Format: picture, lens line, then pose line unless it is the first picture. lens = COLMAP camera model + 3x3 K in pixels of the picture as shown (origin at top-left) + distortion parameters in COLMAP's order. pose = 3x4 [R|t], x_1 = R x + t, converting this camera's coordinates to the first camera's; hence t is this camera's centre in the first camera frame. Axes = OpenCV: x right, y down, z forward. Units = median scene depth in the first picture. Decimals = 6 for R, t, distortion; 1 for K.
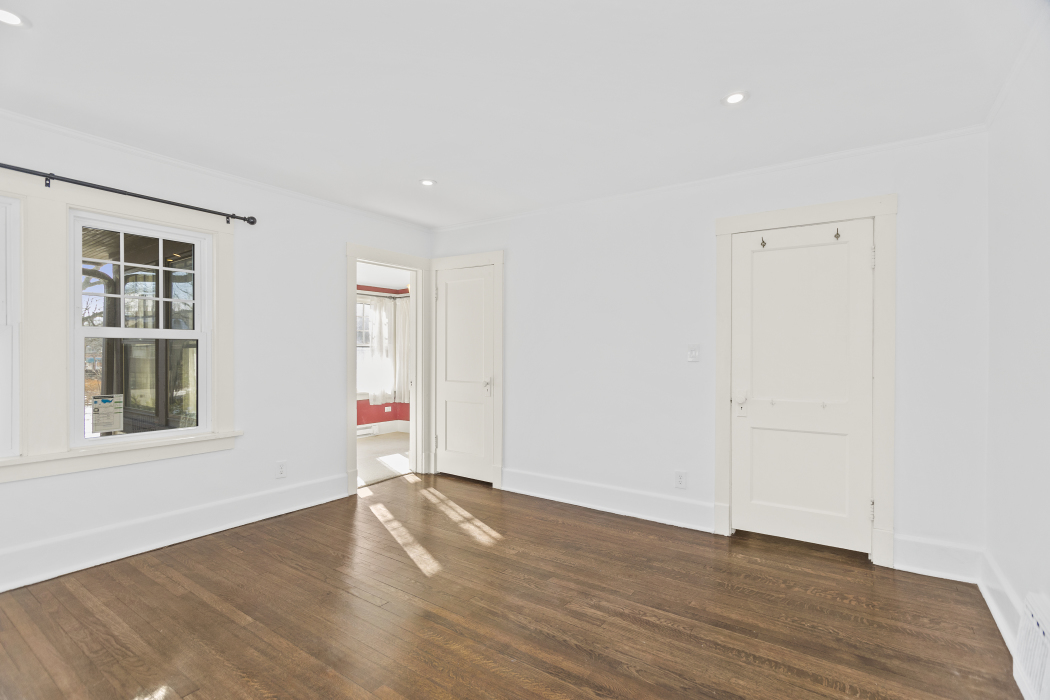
lens RADIAL K [[499.0, 0, 518.4], [0, 499.0, 356.8], [0, 0, 1]] dist [-0.010348, 0.002857]
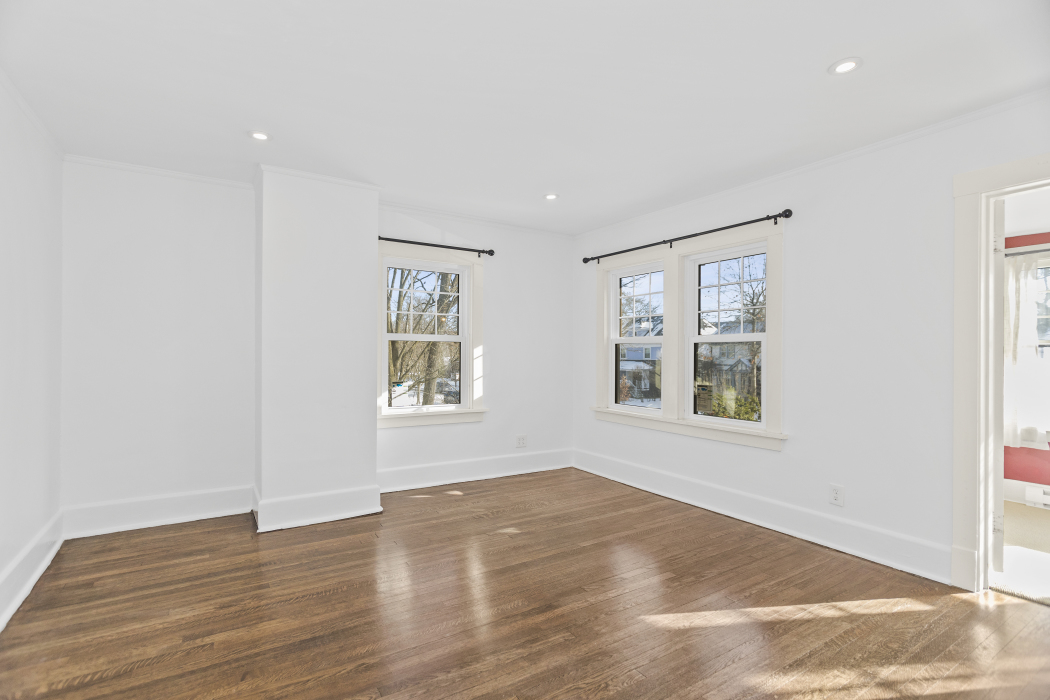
lens RADIAL K [[499.0, 0, 515.1], [0, 499.0, 346.7], [0, 0, 1]] dist [-0.010348, 0.002857]
pose [[-0.380007, -0.013104, -0.924891, 0.518321], [-0.018096, 0.999814, -0.006730, -0.006393], [0.924807, 0.014179, -0.380173, 0.846455]]
